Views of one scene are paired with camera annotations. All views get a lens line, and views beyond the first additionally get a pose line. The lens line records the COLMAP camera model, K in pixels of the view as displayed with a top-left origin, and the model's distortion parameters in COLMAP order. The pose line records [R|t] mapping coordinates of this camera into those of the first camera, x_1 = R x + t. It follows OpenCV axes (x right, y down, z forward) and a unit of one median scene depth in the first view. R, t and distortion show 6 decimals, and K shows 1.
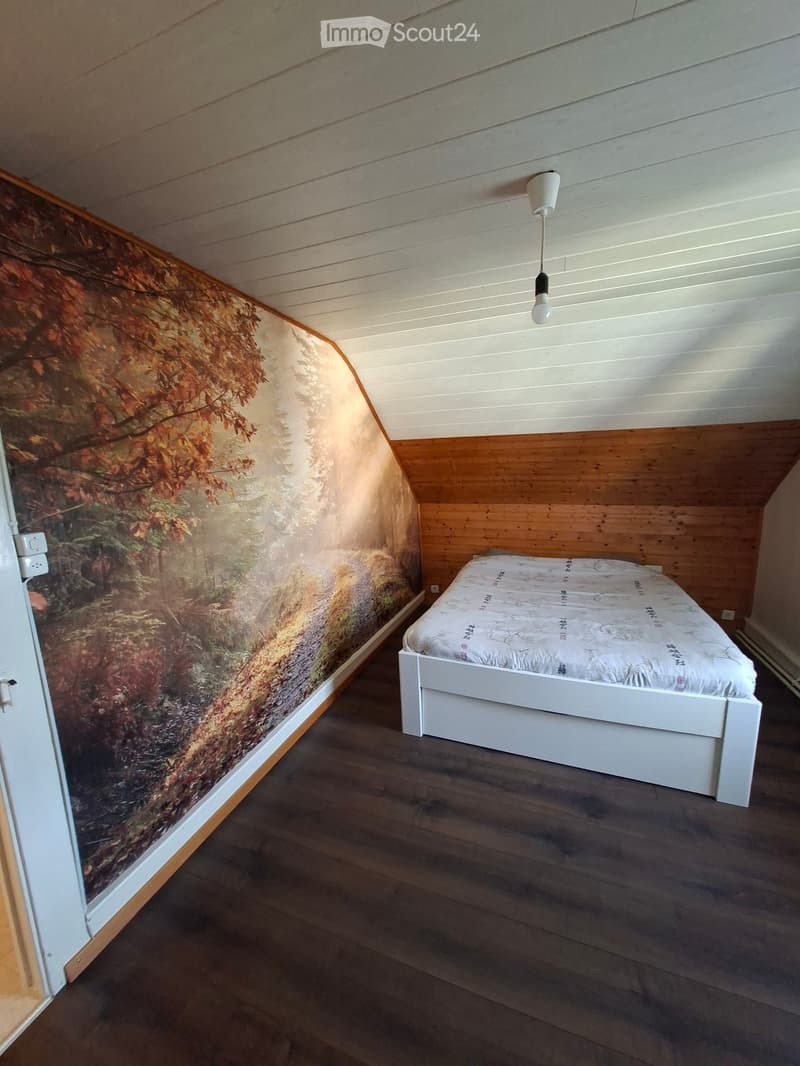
lens RADIAL K [[415.5, 0, 402.9], [0, 415.5, 529.8], [0, 0, 1]] dist [-0.004321, 0.001163]
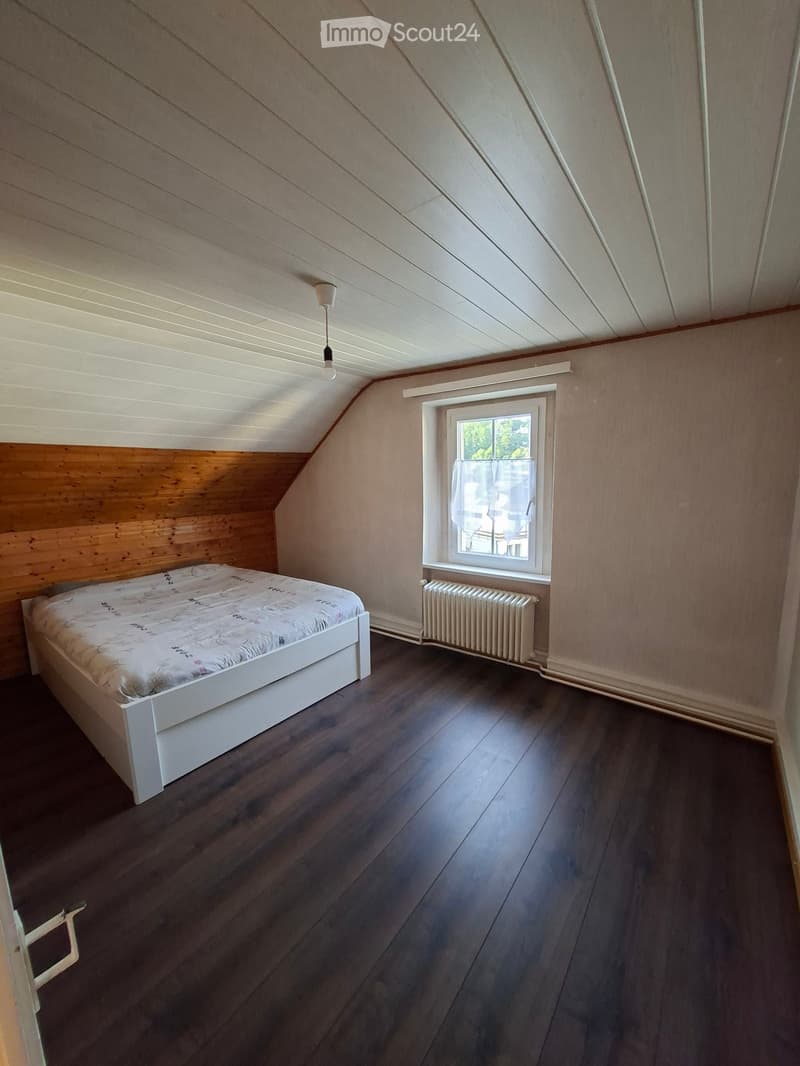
lens RADIAL K [[415.5, 0, 389.9], [0, 415.5, 523.4], [0, 0, 1]] dist [-0.004321, 0.001163]
pose [[0.327359, -0.090324, 0.940573, -0.469536], [0.150945, 0.987636, 0.042309, -0.010962], [-0.932766, 0.128125, 0.336946, 0.168661]]
